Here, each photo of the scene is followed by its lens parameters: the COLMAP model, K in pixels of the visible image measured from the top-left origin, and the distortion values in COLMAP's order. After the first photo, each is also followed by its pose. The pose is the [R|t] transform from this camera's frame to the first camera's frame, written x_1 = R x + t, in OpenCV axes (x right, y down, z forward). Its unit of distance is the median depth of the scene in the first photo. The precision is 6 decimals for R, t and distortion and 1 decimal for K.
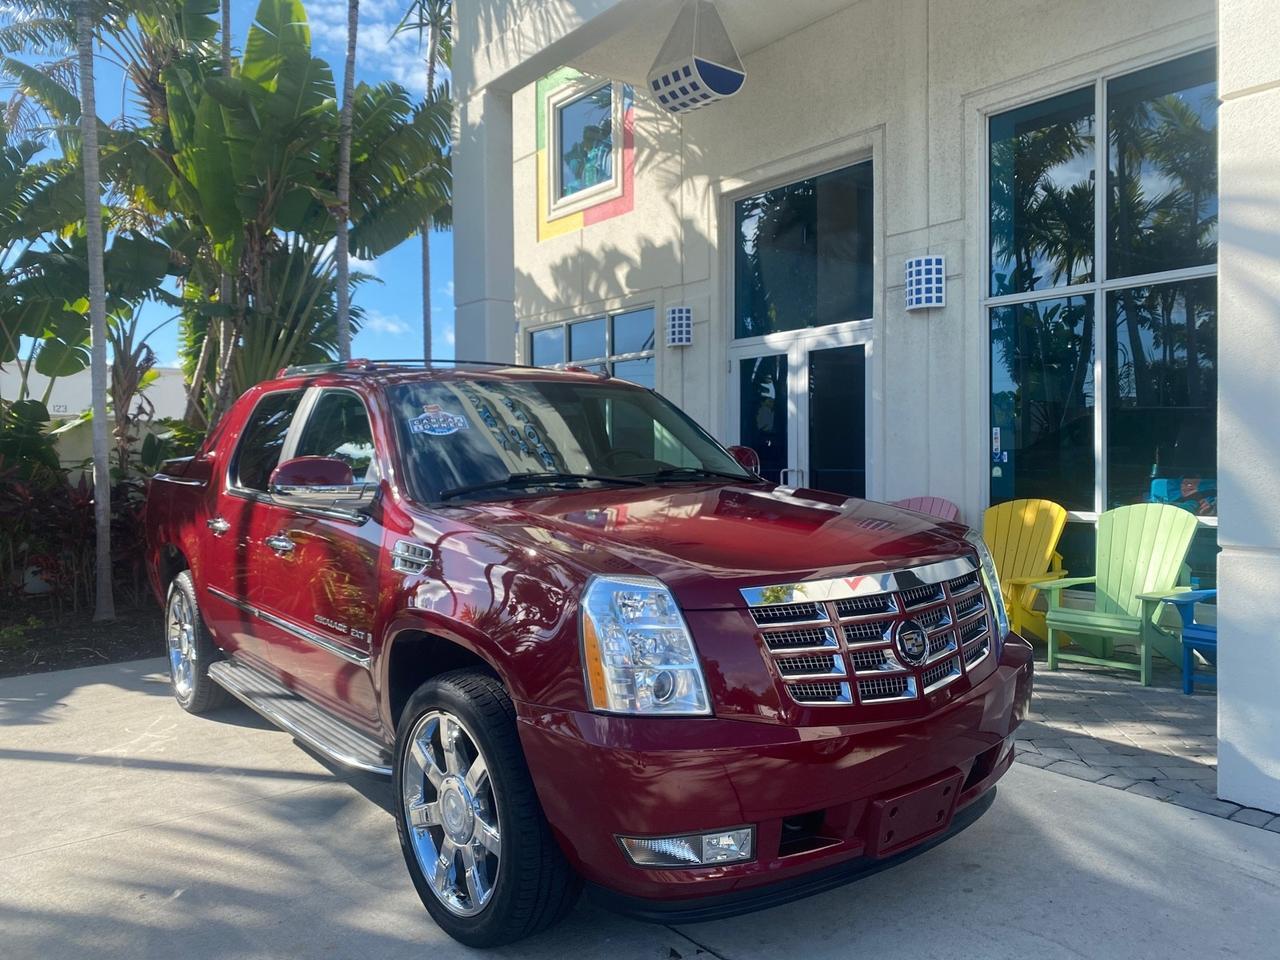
lens RADIAL K [[981.8, 0, 639.7], [0, 981.8, 480.1], [0, 0, 1]] dist [0.000340, 0.001370]
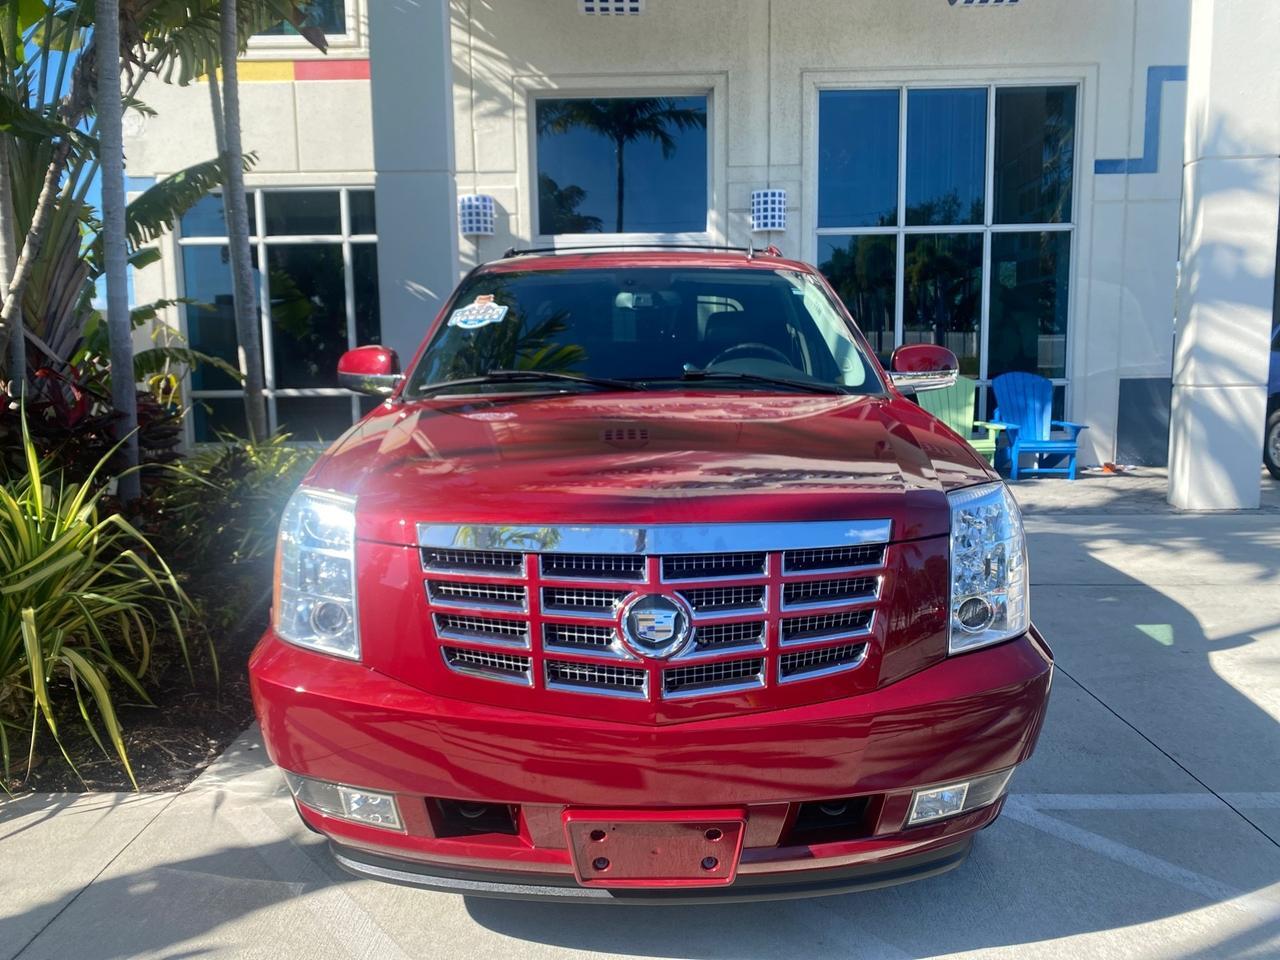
lens RADIAL K [[983.7, 0, 638.4], [0, 983.7, 475.2], [0, 0, 1]] dist [-0.042123, 0.077440]
pose [[0.630828, -0.104116, 0.768905, -0.743805], [0.023130, 0.993039, 0.115488, -0.008654], [-0.775578, -0.055068, 0.628846, 0.275571]]
